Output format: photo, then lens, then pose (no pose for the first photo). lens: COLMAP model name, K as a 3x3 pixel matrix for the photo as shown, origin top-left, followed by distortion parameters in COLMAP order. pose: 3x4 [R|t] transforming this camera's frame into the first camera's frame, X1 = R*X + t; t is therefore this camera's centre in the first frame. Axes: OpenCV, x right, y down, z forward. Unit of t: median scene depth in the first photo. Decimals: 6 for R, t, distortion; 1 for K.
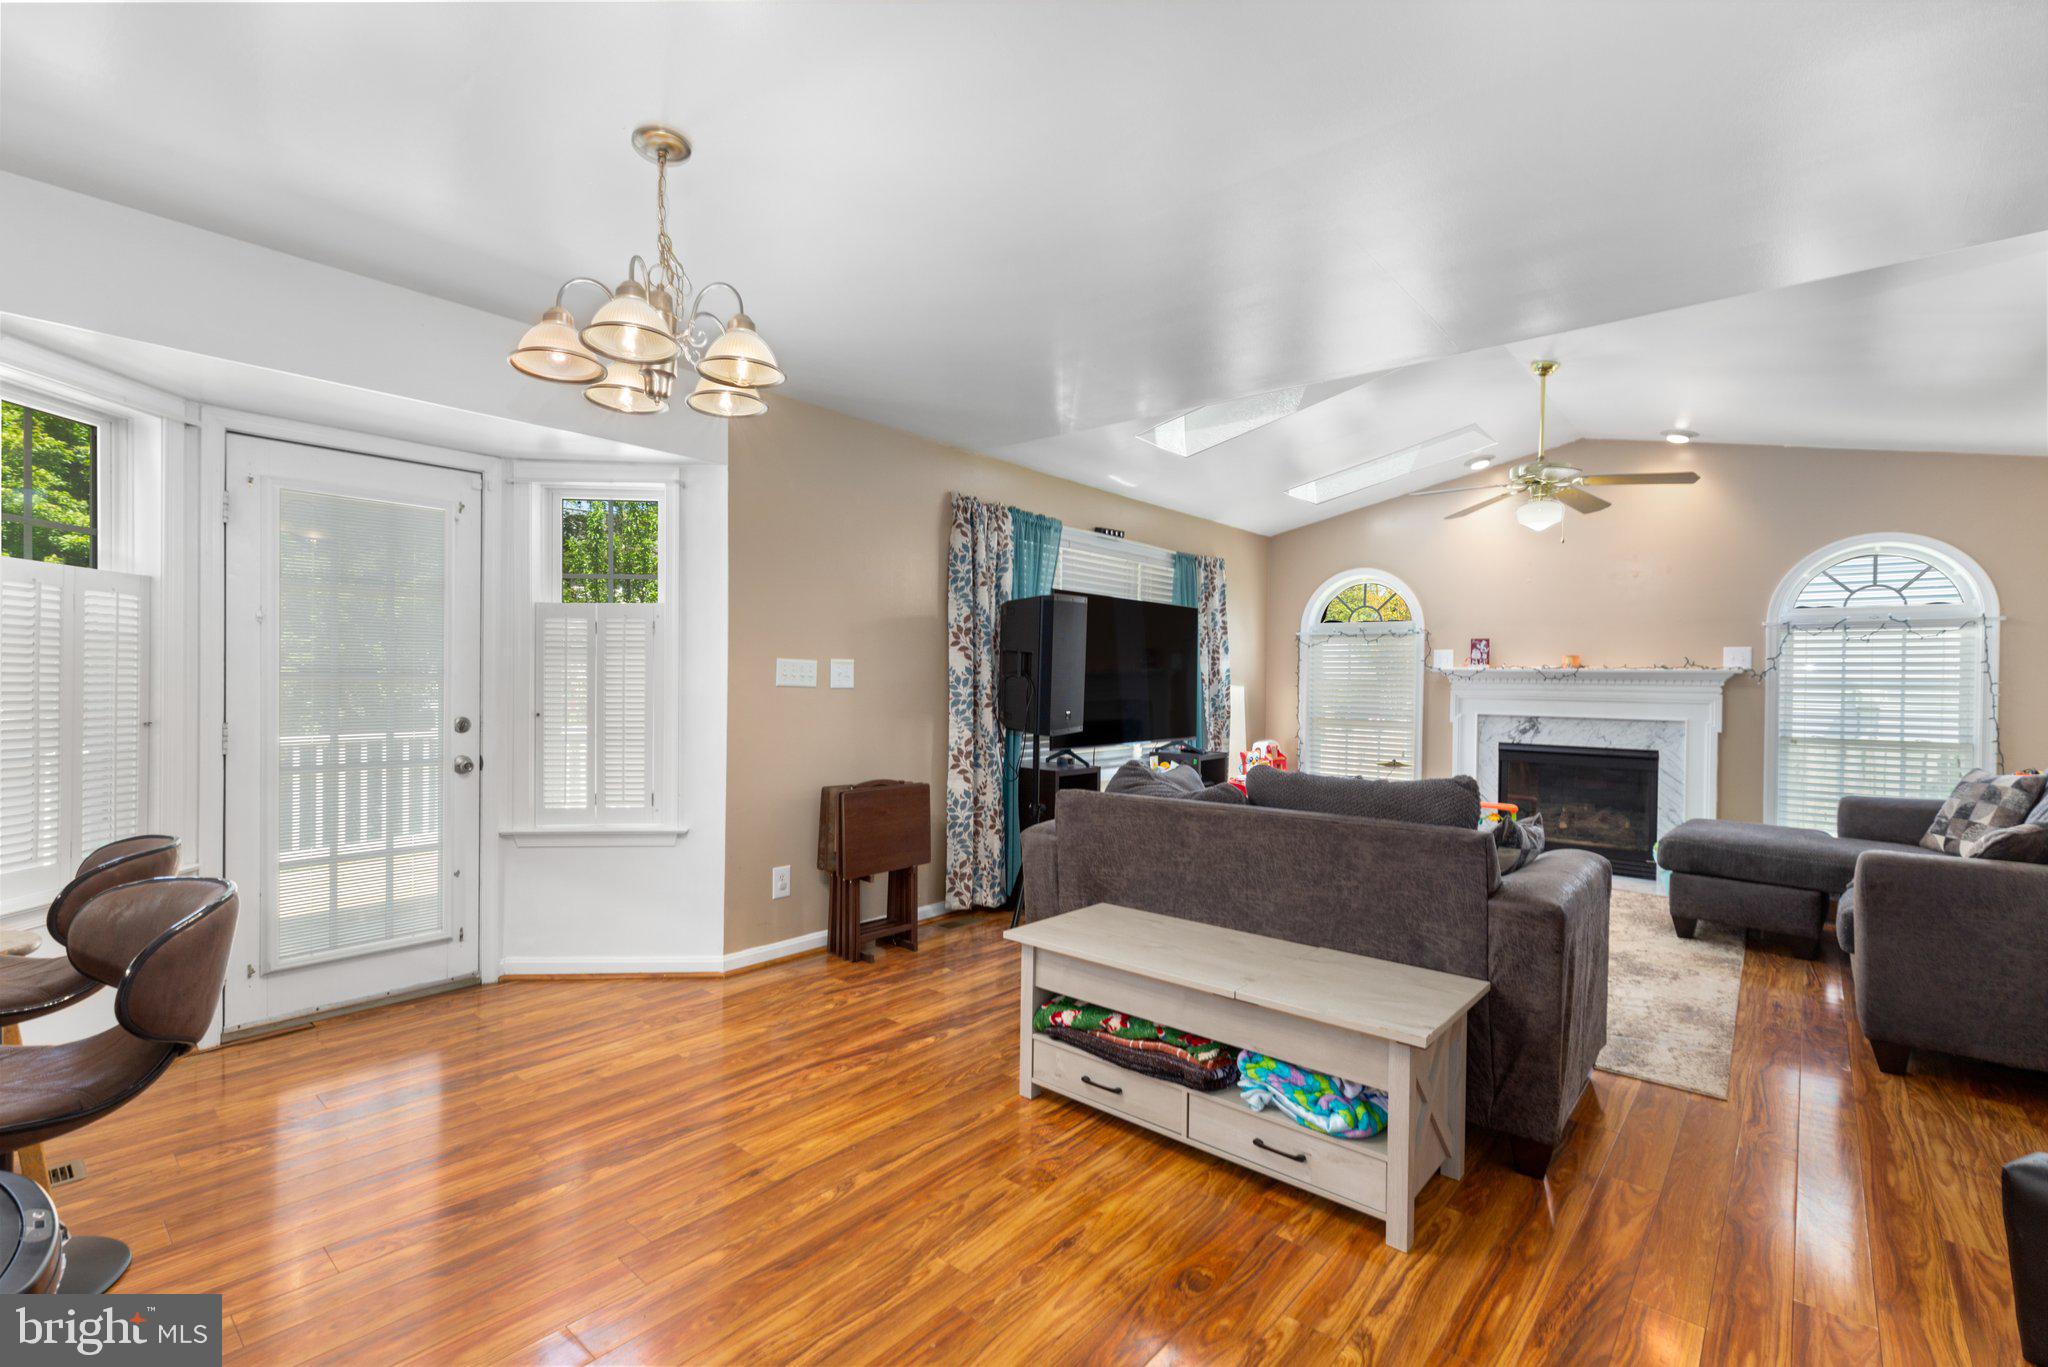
lens RADIAL K [[919.0, 0, 1024.2], [0, 919.0, 682.6], [0, 0, 1]] dist [0.003747, 0.000171]
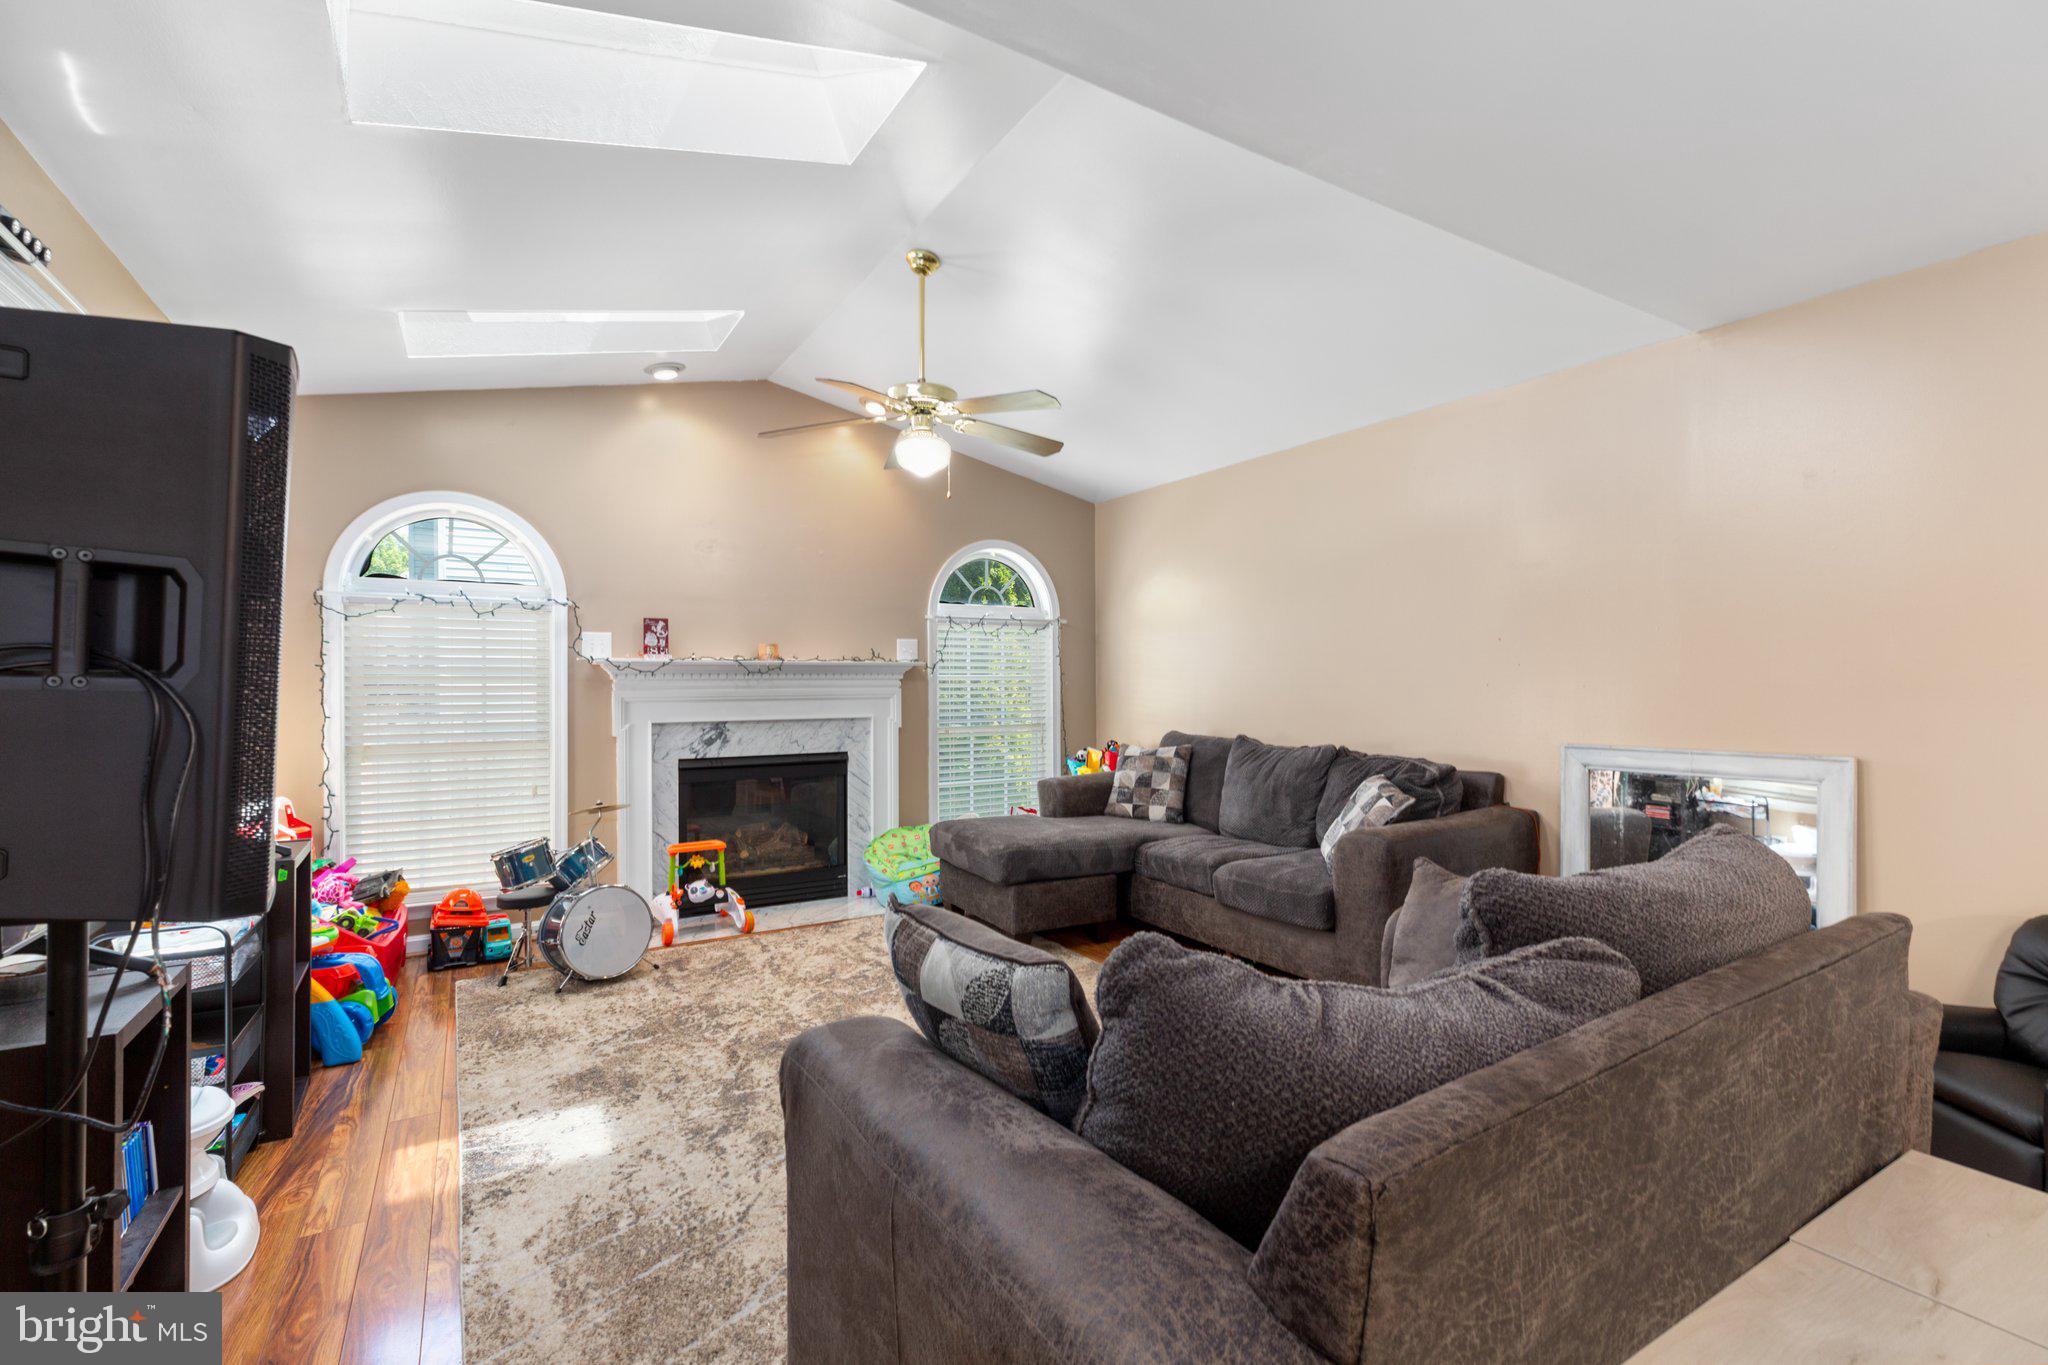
lens RADIAL K [[919.0, 0, 1028.9], [0, 919.0, 681.8], [0, 0, 1]] dist [0.003747, 0.000171]
pose [[0.298881, -0.013753, 0.954191, -0.115459], [0.010606, 0.999882, 0.011089, -0.002761], [-0.954231, 0.006805, 0.298992, 0.552802]]
